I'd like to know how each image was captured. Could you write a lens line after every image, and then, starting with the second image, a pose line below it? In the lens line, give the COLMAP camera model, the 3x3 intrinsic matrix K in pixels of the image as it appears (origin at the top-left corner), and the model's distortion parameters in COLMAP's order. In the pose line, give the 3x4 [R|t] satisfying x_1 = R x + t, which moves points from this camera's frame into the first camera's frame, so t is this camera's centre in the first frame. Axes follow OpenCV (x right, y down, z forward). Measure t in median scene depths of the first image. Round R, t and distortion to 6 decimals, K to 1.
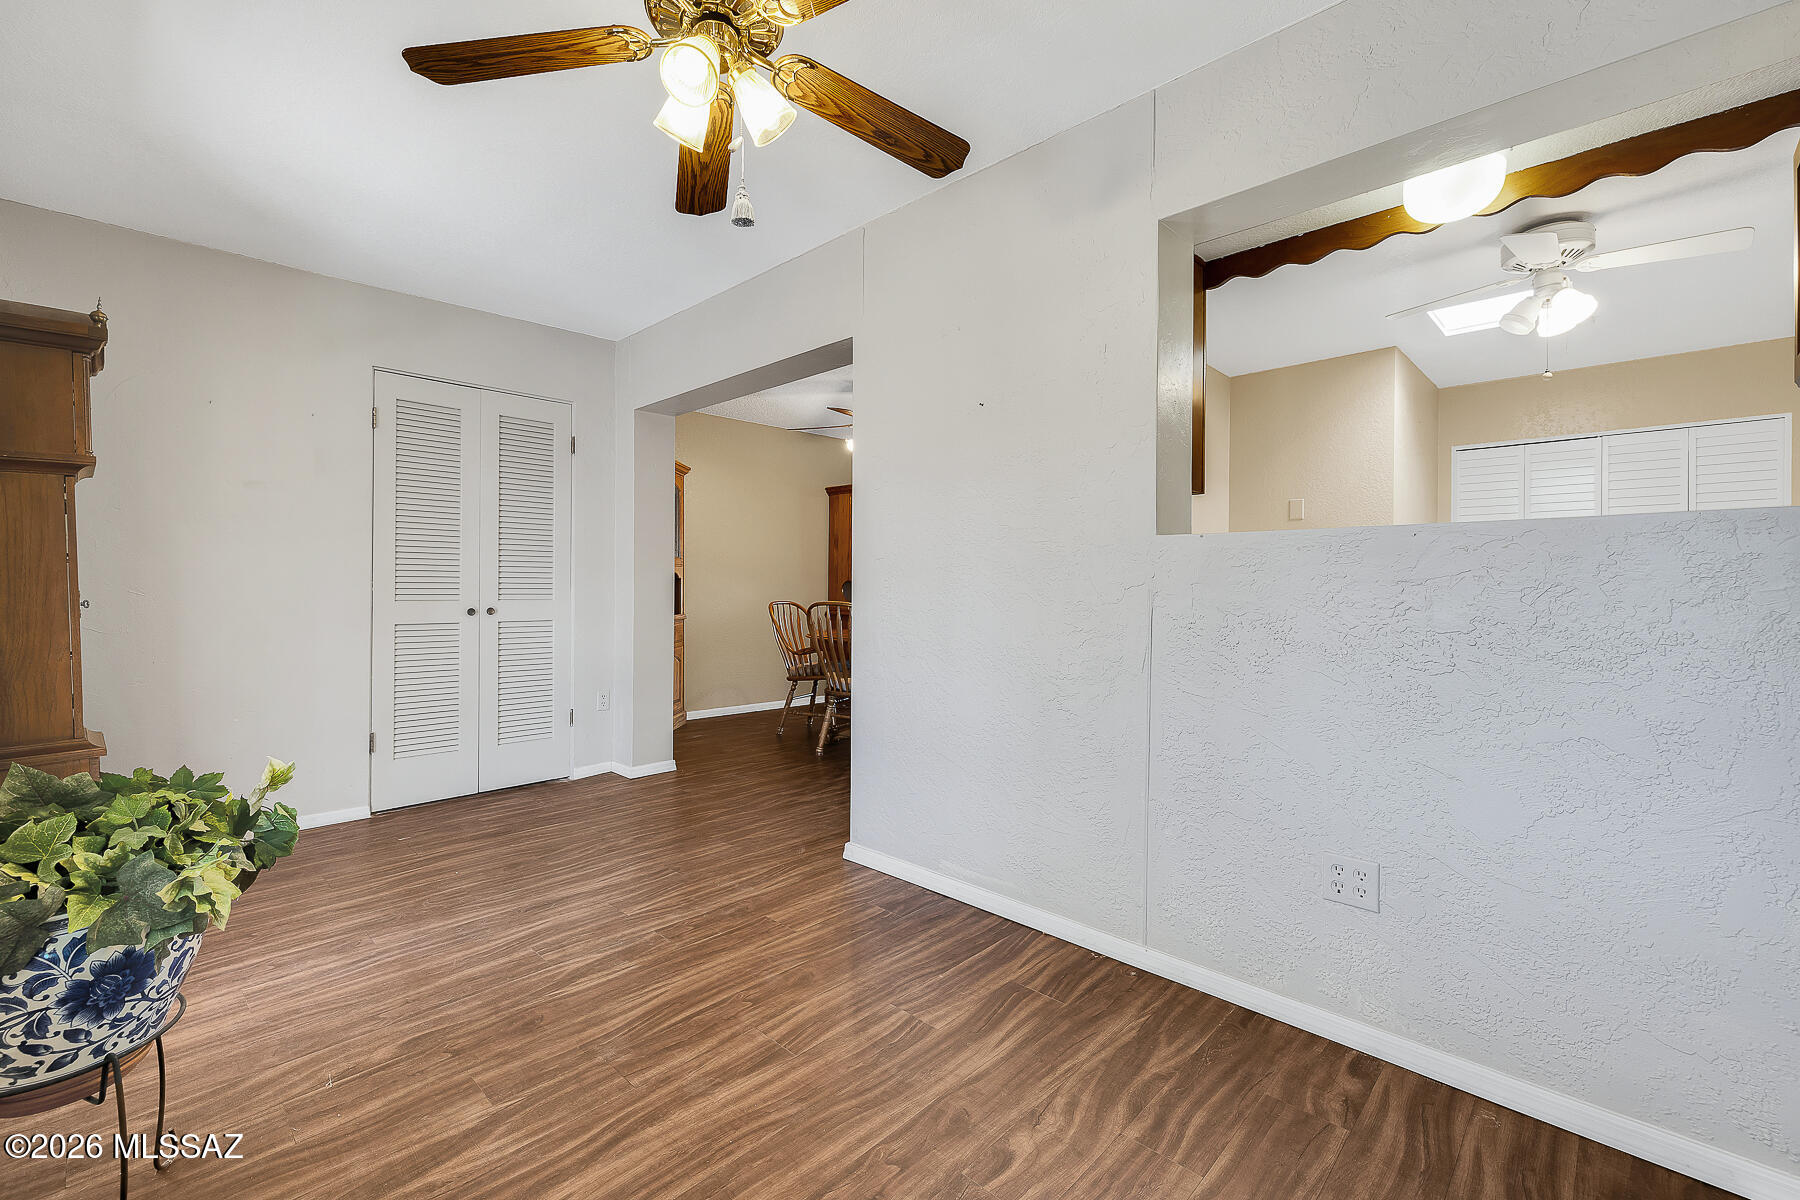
lens RADIAL K [[761.6, 0, 889.7], [0, 761.6, 590.4], [0, 0, 1]] dist [-0.000792, -0.000269]
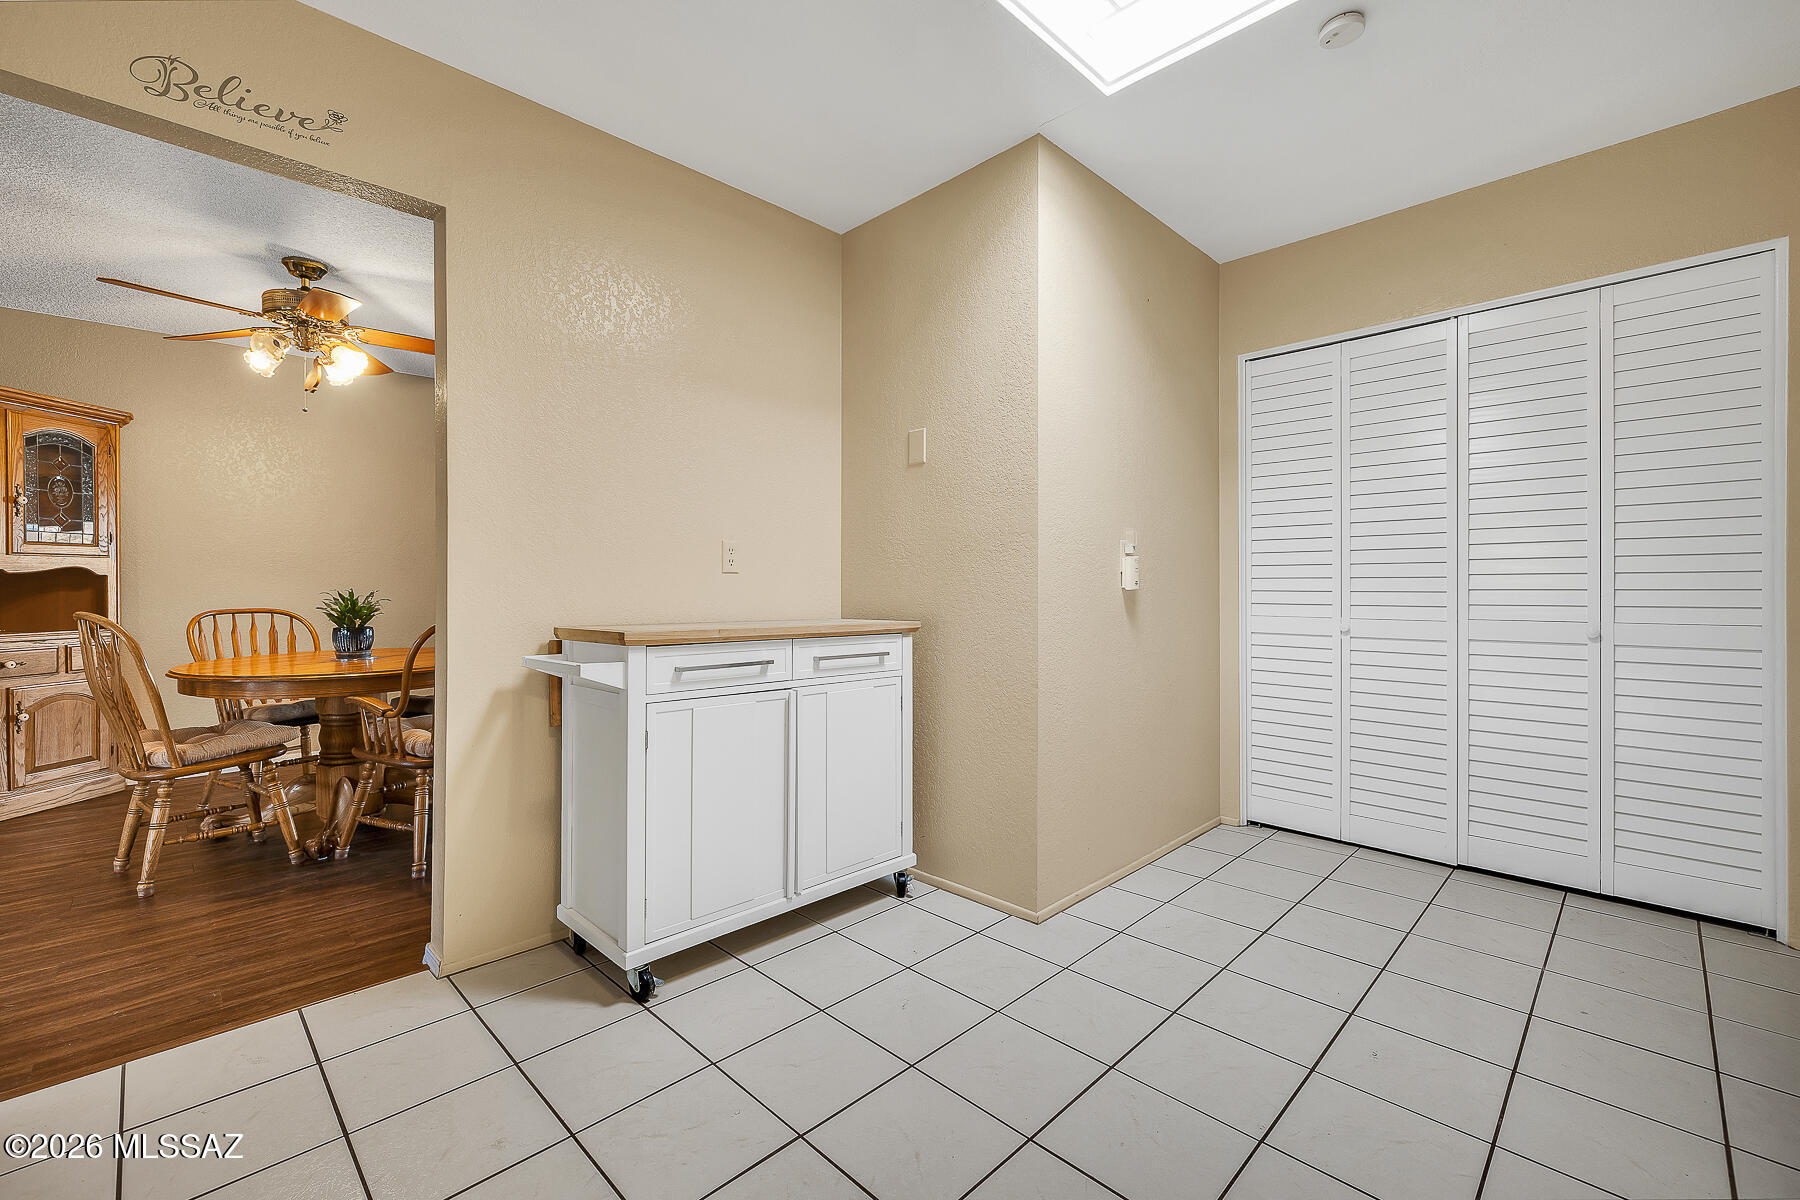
lens RADIAL K [[761.6, 0, 889.7], [0, 761.6, 590.4], [0, 0, 1]] dist [-0.000792, -0.000269]
pose [[0.999652, -0.006786, -0.025496, 0.523633], [0.006902, 0.999966, 0.004492, -0.002791], [0.025464, -0.004667, 0.999665, 0.416547]]
